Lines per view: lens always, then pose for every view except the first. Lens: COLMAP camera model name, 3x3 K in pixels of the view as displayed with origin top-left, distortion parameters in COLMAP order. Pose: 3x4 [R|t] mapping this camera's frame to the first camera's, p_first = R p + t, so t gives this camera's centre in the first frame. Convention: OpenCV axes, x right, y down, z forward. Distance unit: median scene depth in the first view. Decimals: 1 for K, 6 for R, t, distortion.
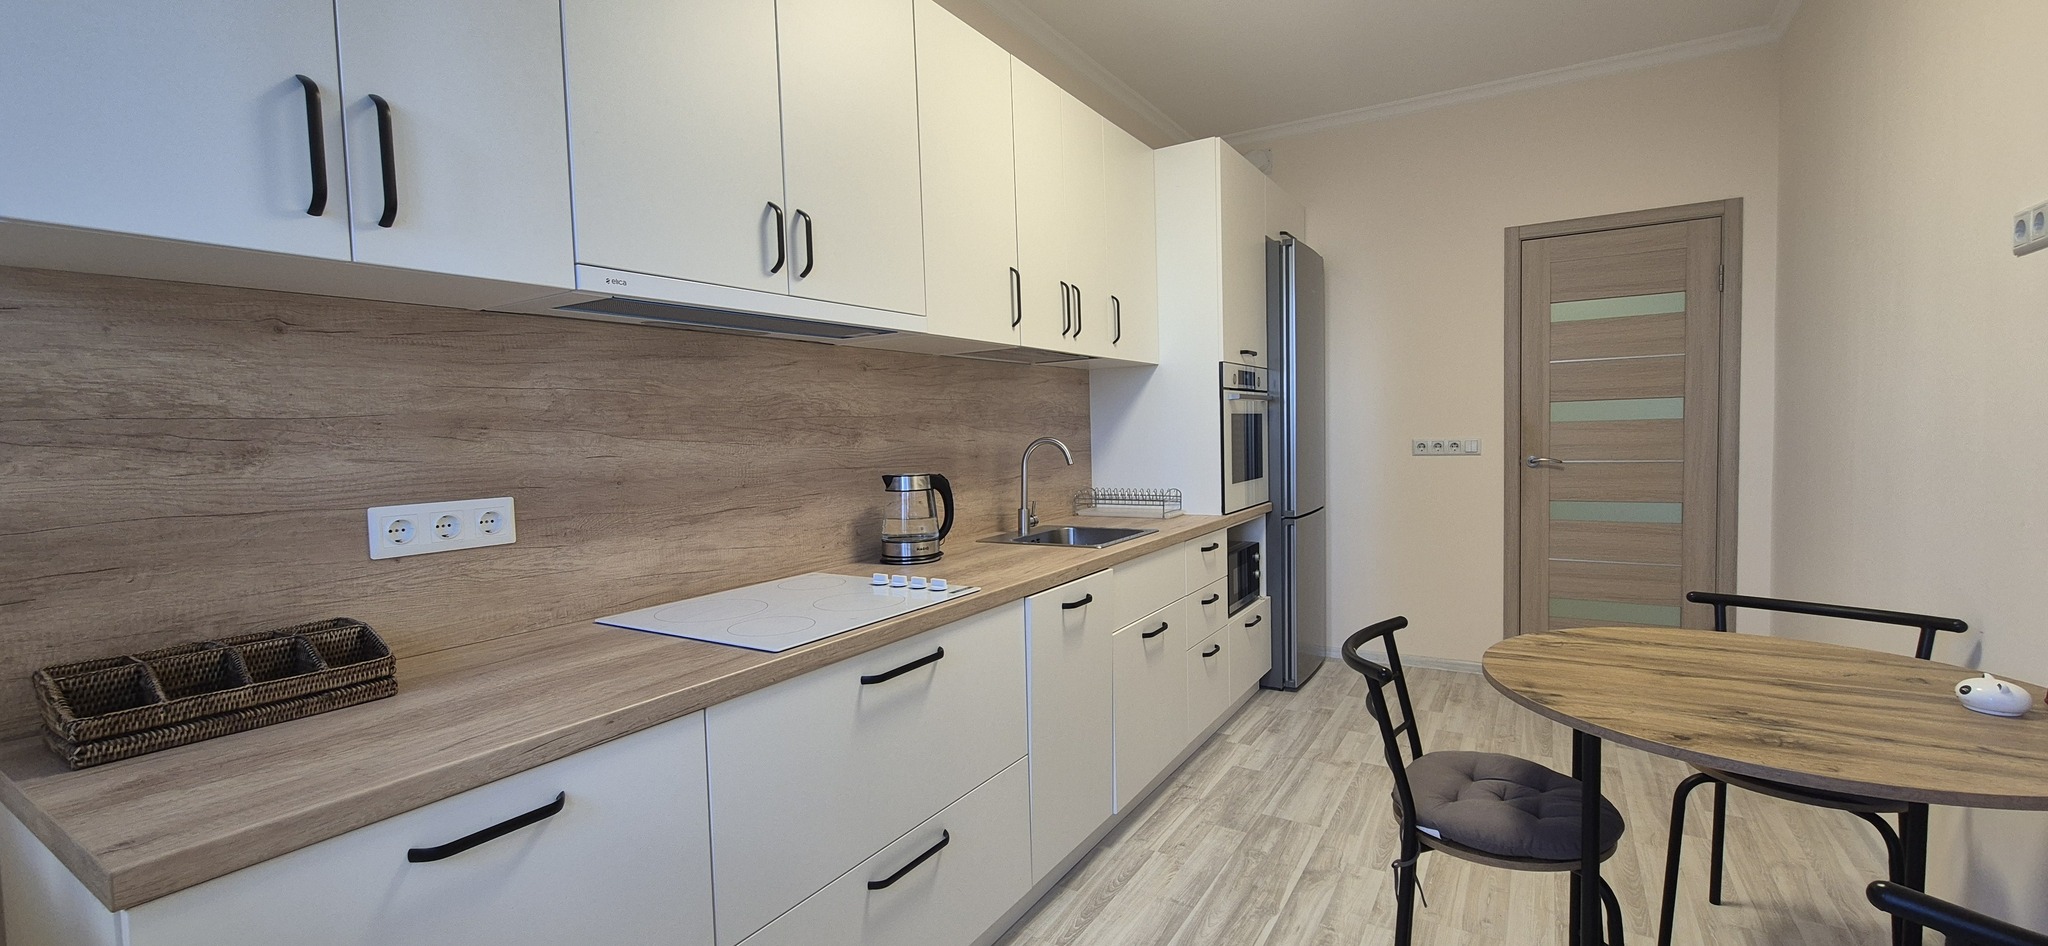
lens RADIAL K [[839.1, 0, 1018.1], [0, 839.1, 476.7], [0, 0, 1]] dist [-0.001825, 0.001411]
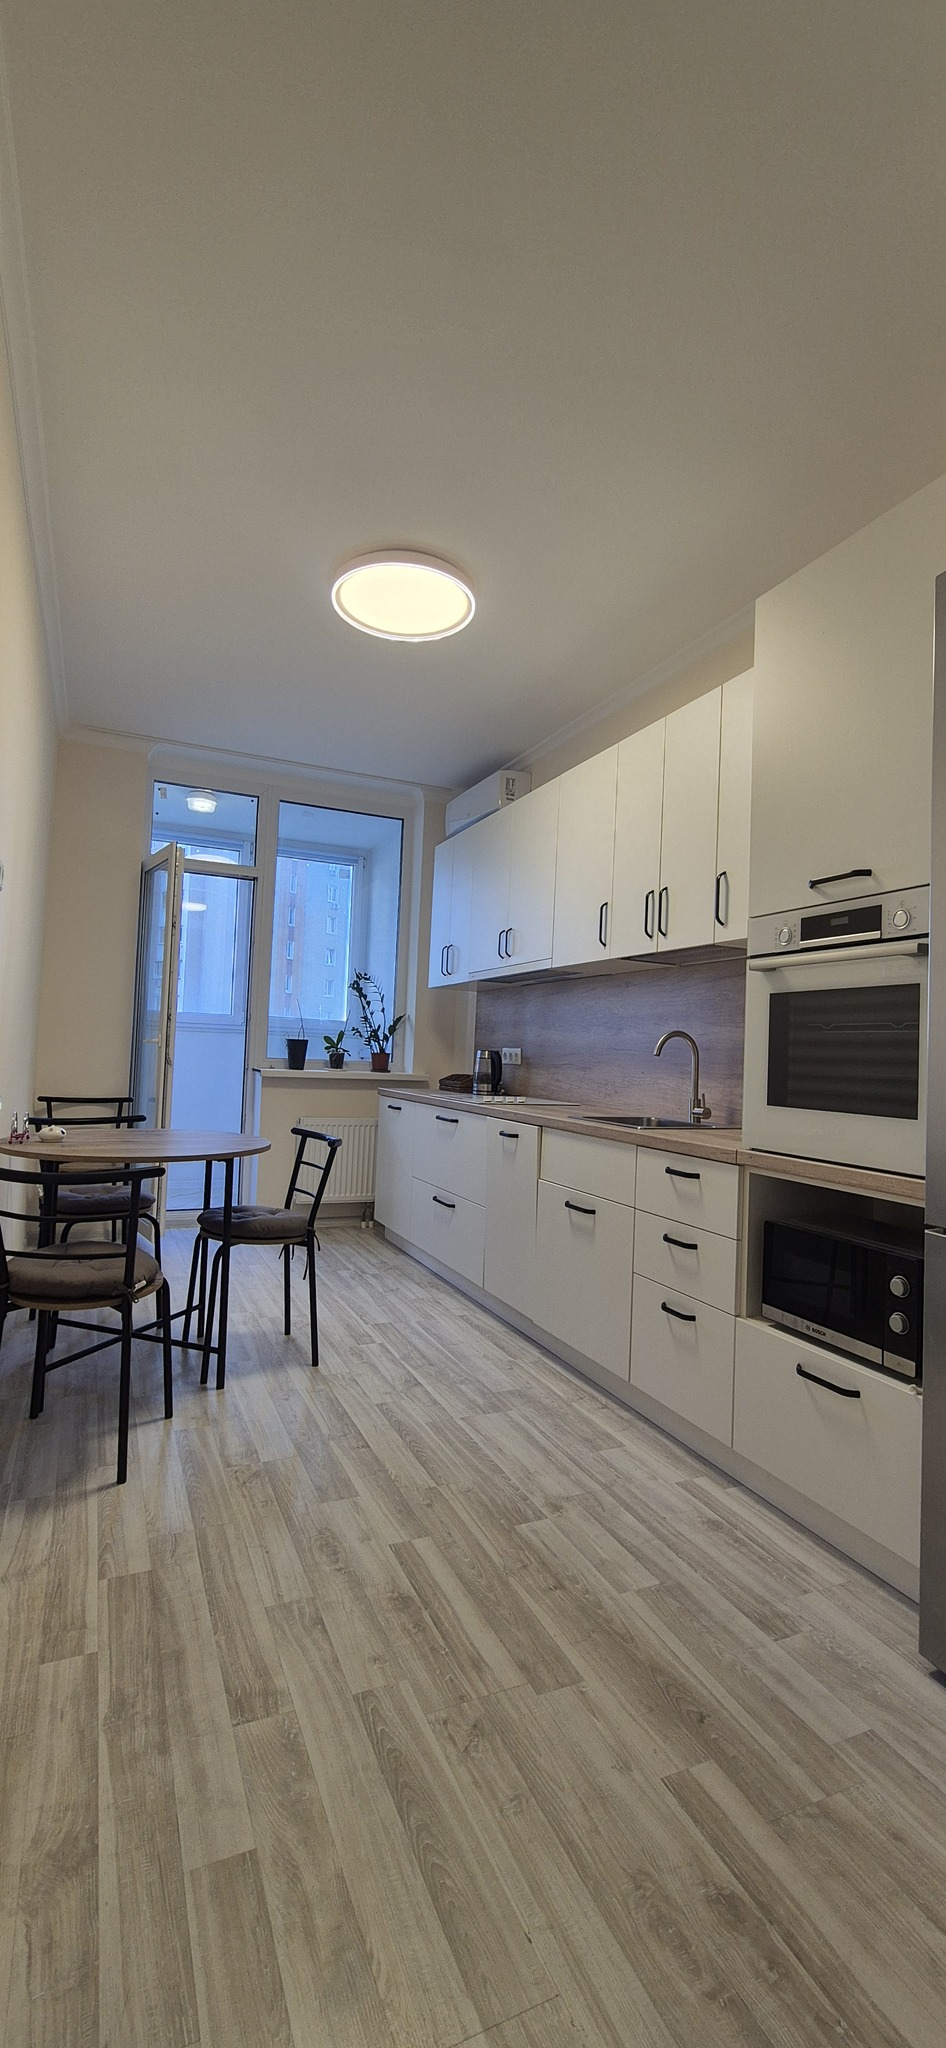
lens RADIAL K [[839.1, 0, 468.8], [0, 839.1, 1021.9], [0, 0, 1]] dist [-0.001825, 0.001411]
pose [[-0.557480, -0.026063, -0.829781, 1.097522], [-0.070797, 0.997359, 0.016238, -0.058668], [0.827166, 0.067799, -0.557853, 1.415200]]
